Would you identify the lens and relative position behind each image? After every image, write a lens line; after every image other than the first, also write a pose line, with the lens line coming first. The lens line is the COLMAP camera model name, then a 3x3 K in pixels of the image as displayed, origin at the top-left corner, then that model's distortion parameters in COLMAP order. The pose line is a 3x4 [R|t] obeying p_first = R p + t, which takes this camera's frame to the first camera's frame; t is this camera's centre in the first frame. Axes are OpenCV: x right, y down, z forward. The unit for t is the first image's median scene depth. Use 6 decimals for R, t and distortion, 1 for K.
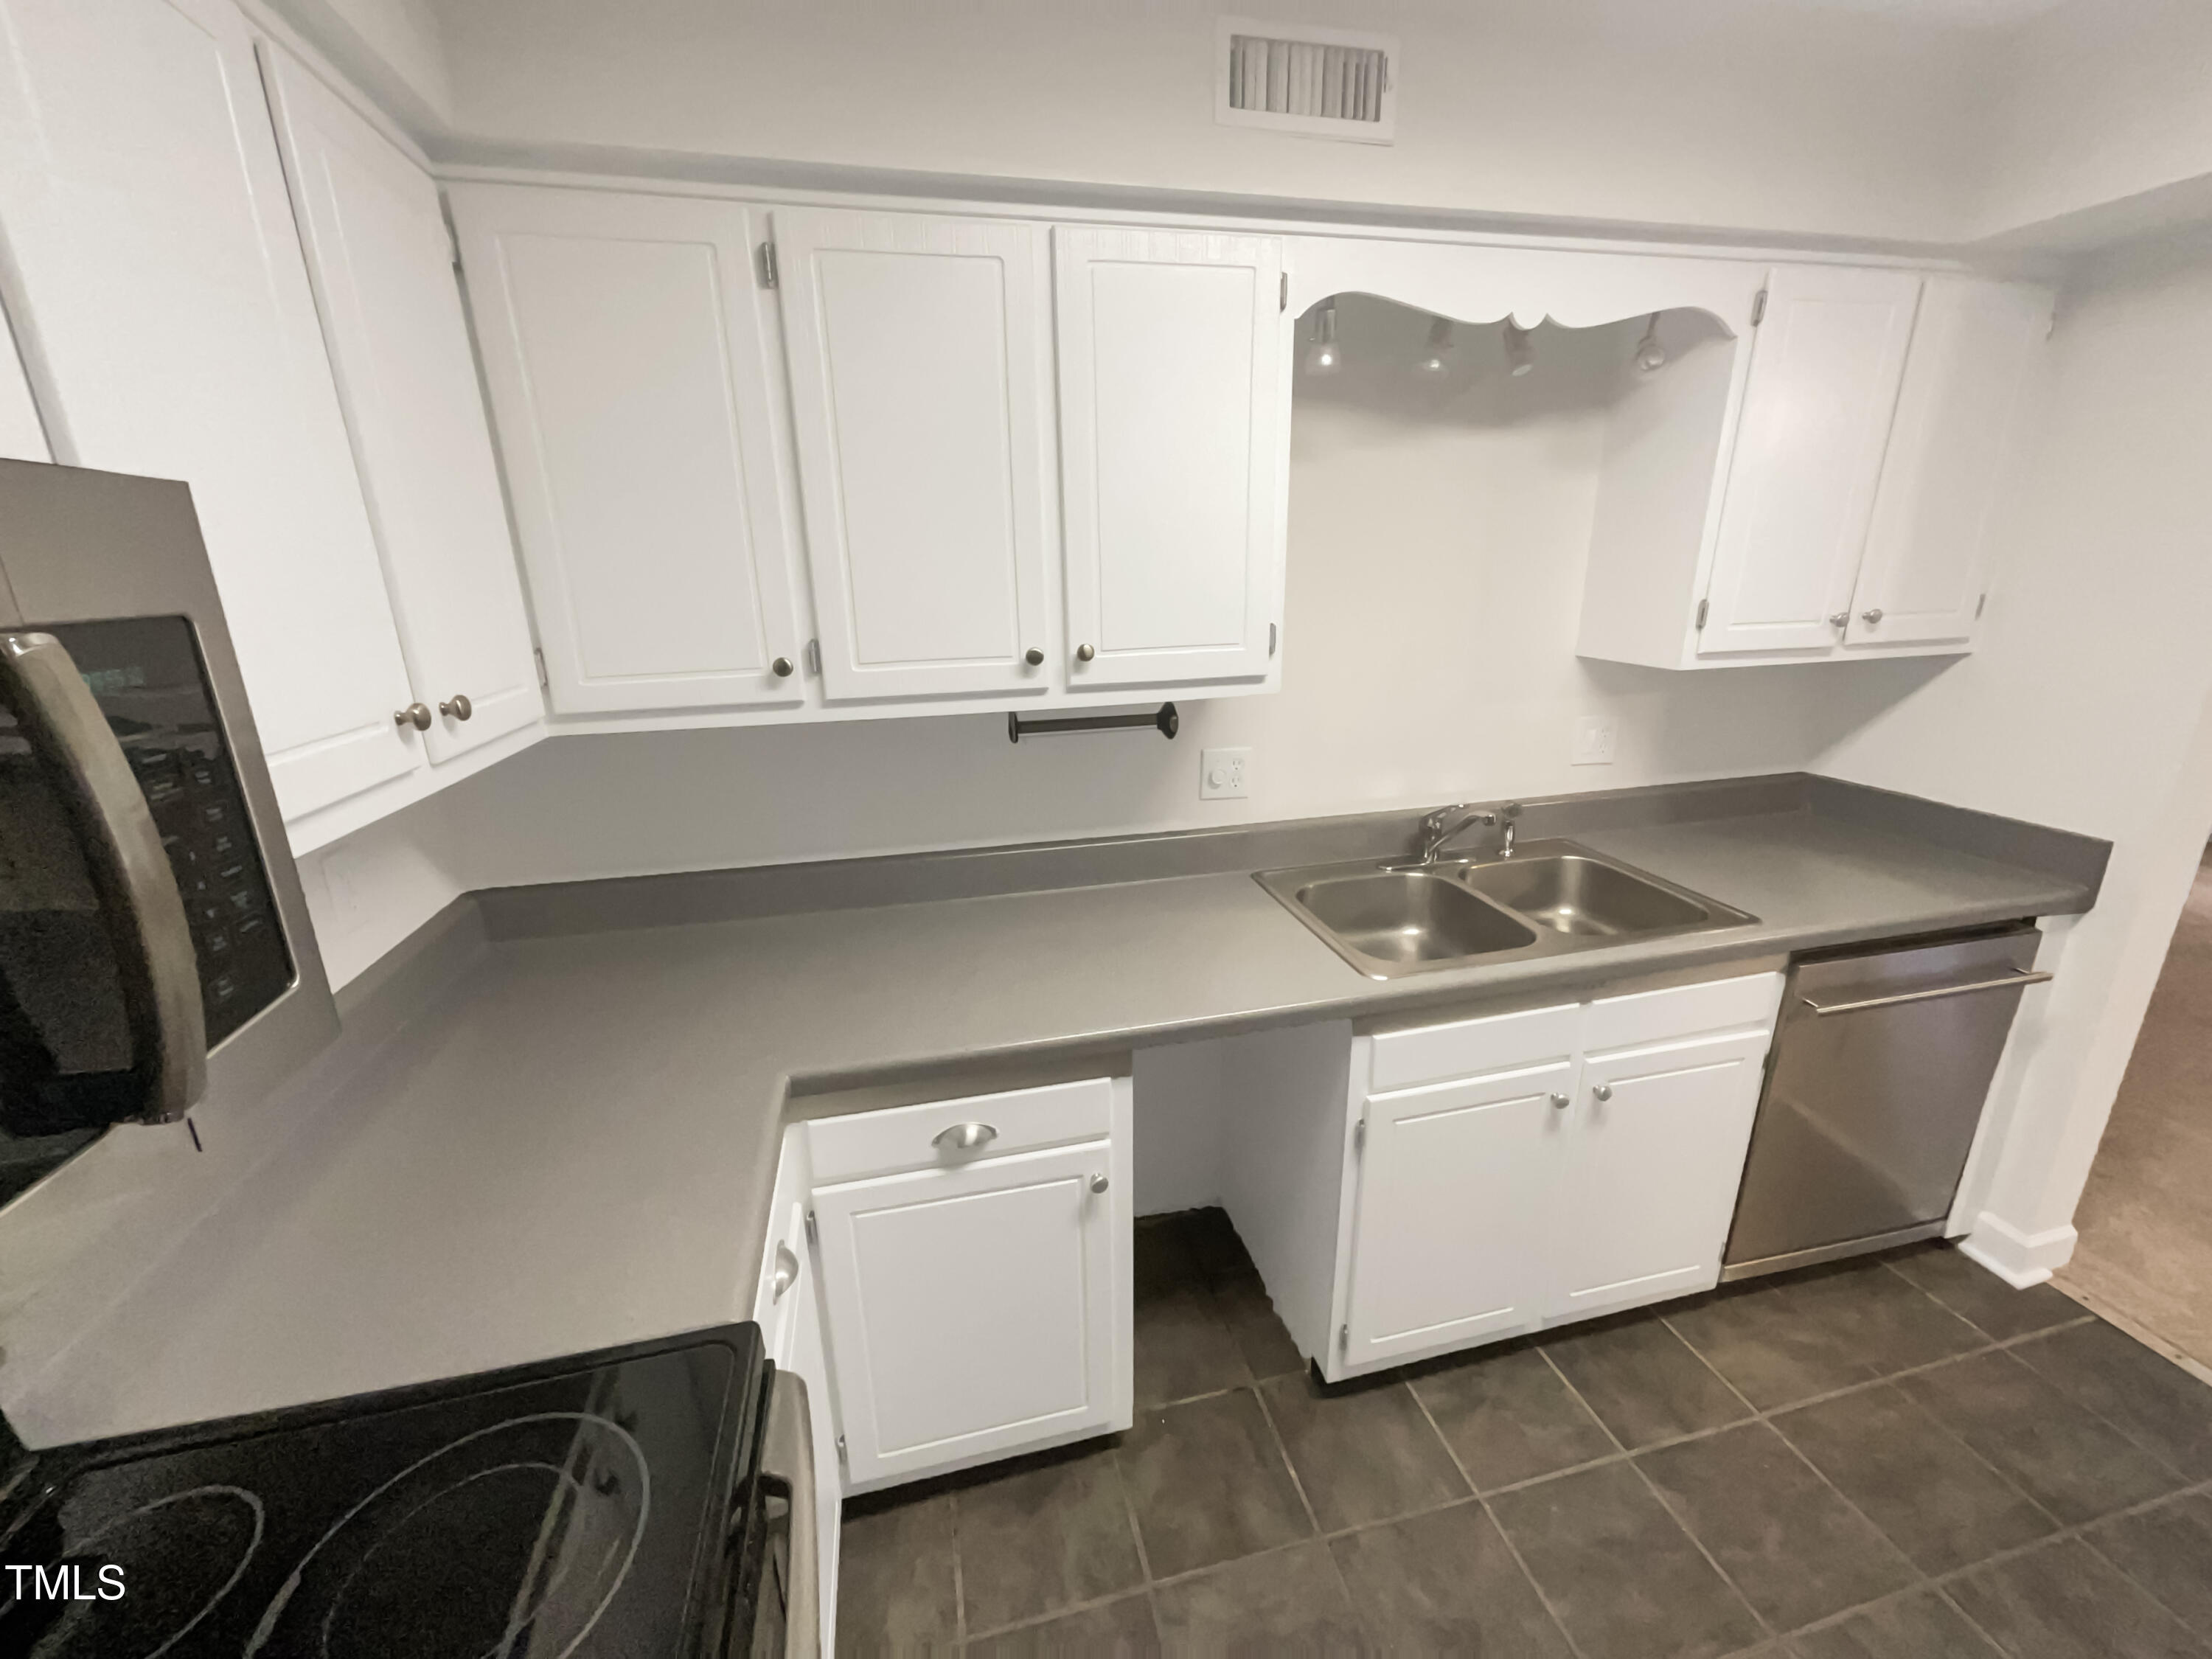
lens RADIAL K [[877.3, 0, 1094.0], [0, 877.3, 827.1], [0, 0, 1]] dist [0.001858, 0.000026]
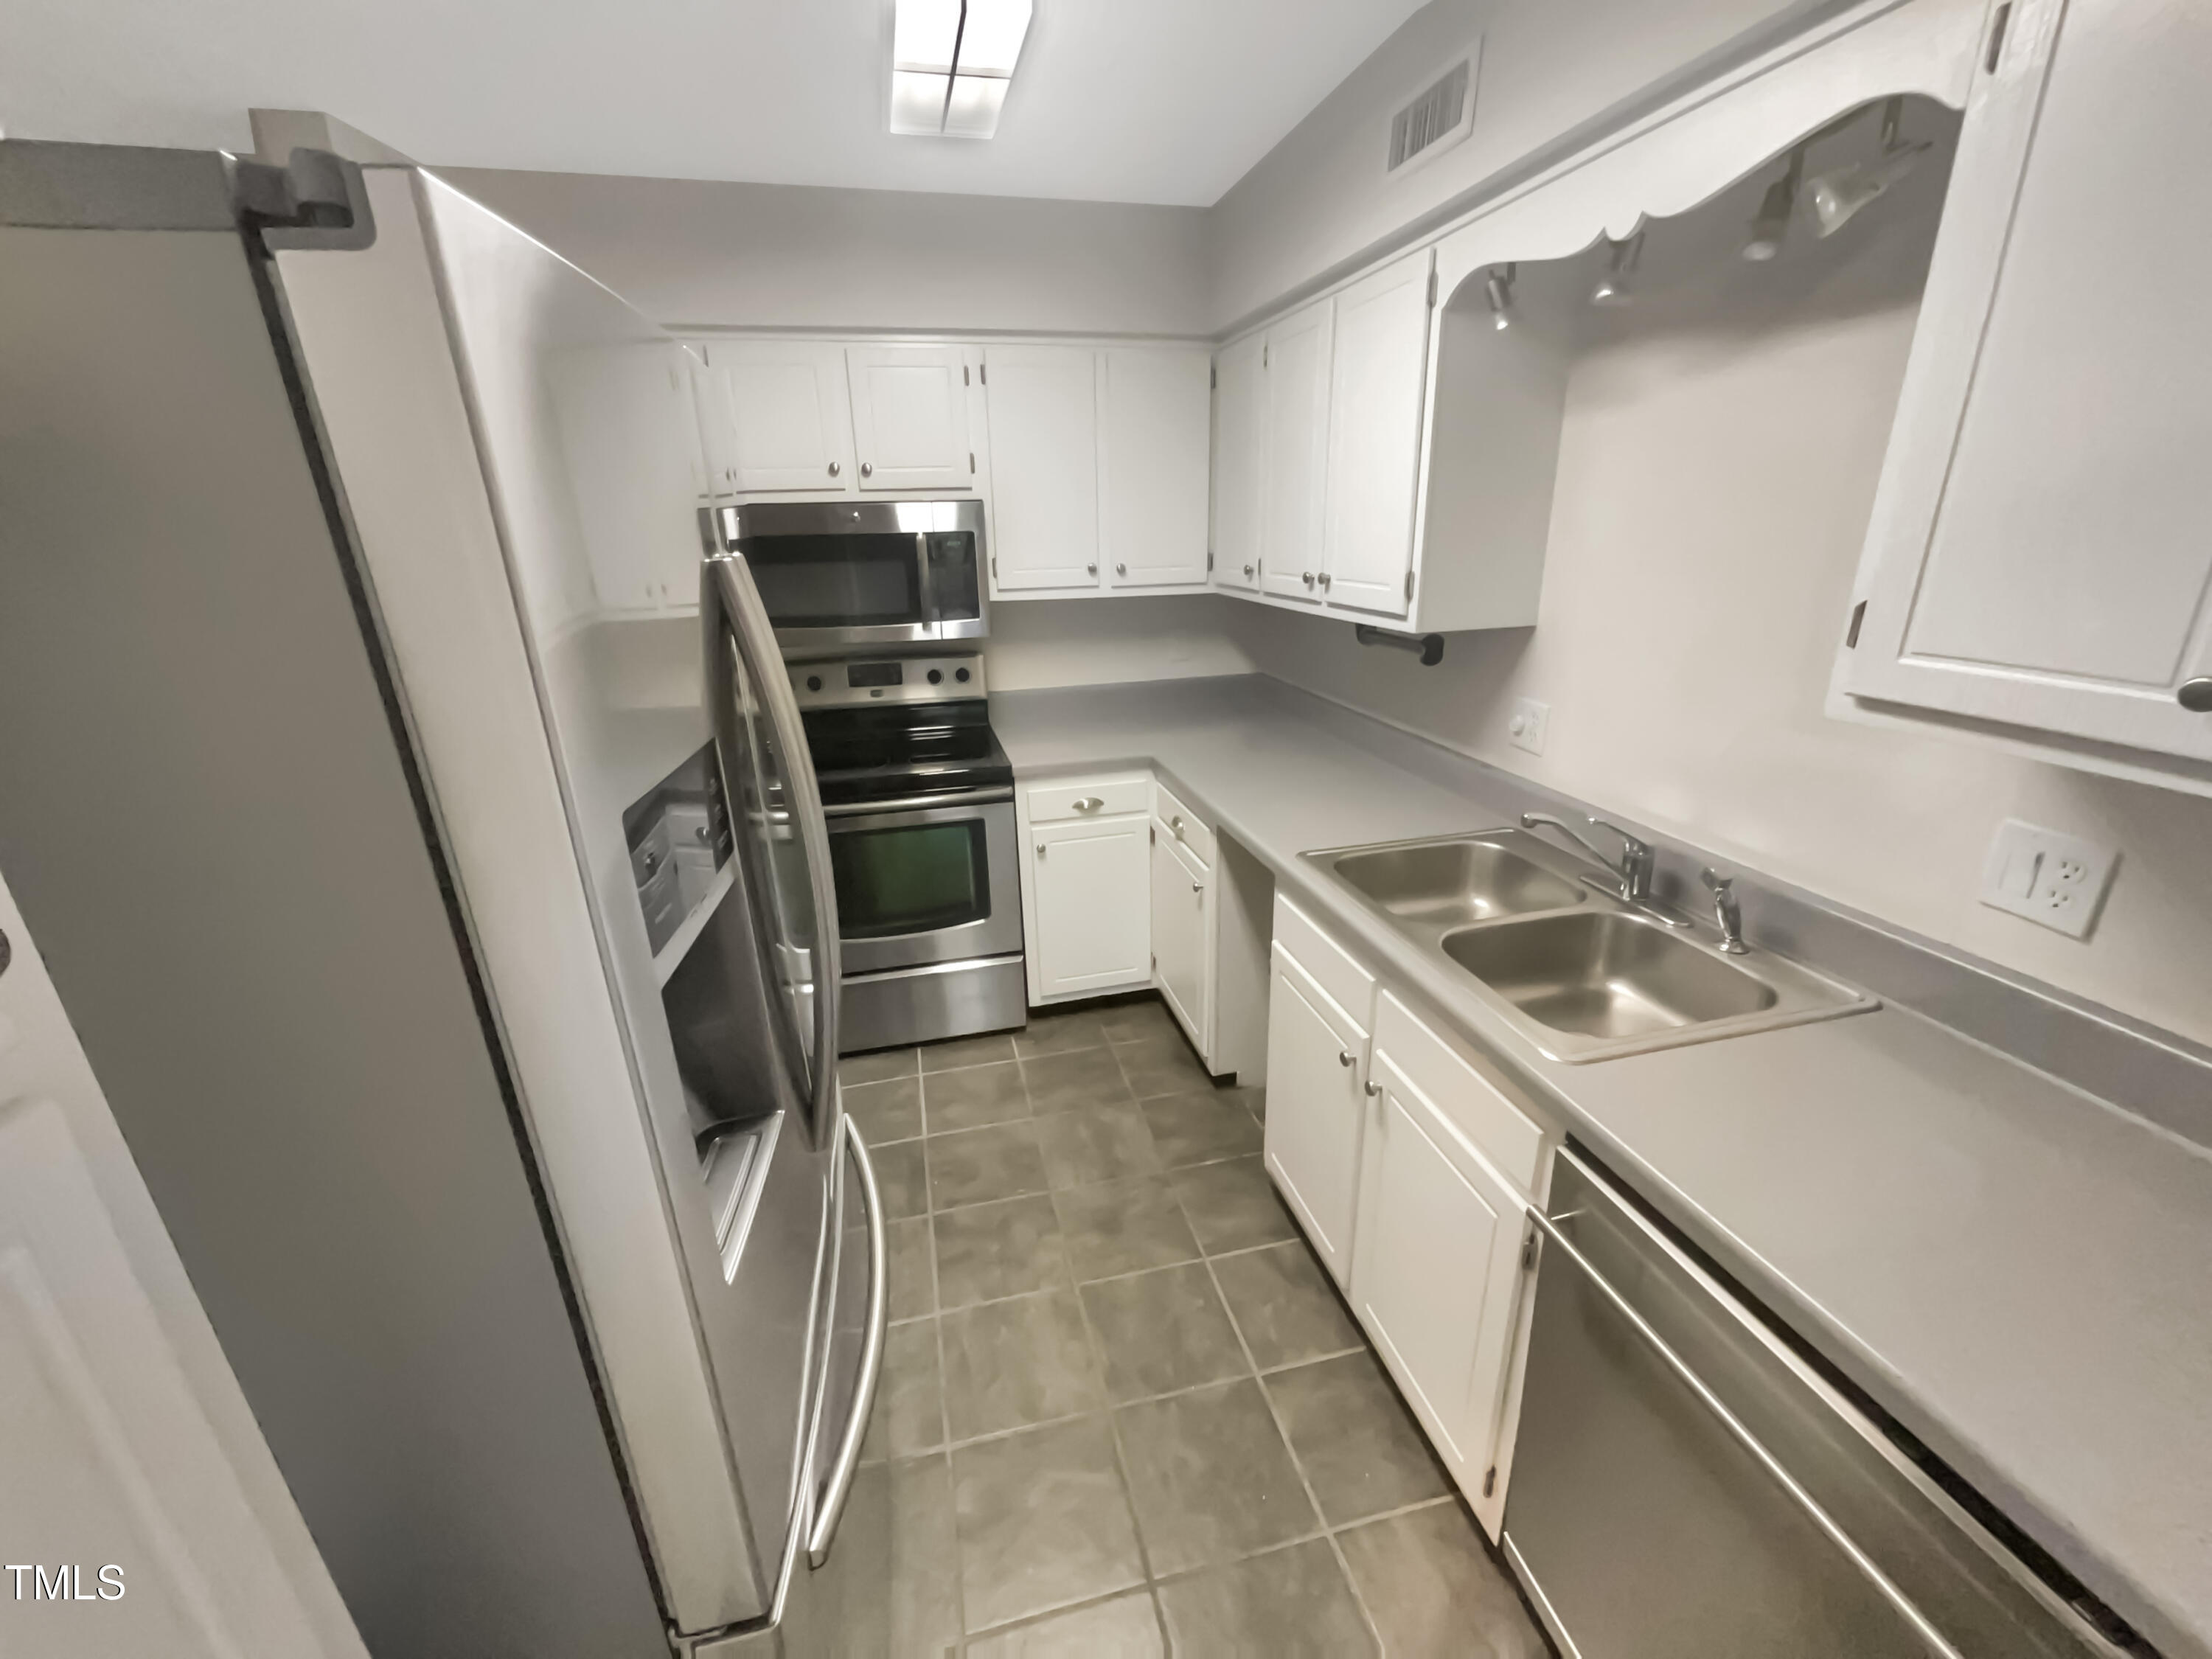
lens RADIAL K [[877.3, 0, 1092.5], [0, 877.3, 826.5], [0, 0, 1]] dist [0.001858, 0.000026]
pose [[0.001144, 0.349712, -0.936857, 1.423532], [-0.261960, 0.904246, 0.337219, -0.206941], [0.965078, 0.245033, 0.092645, 0.559943]]
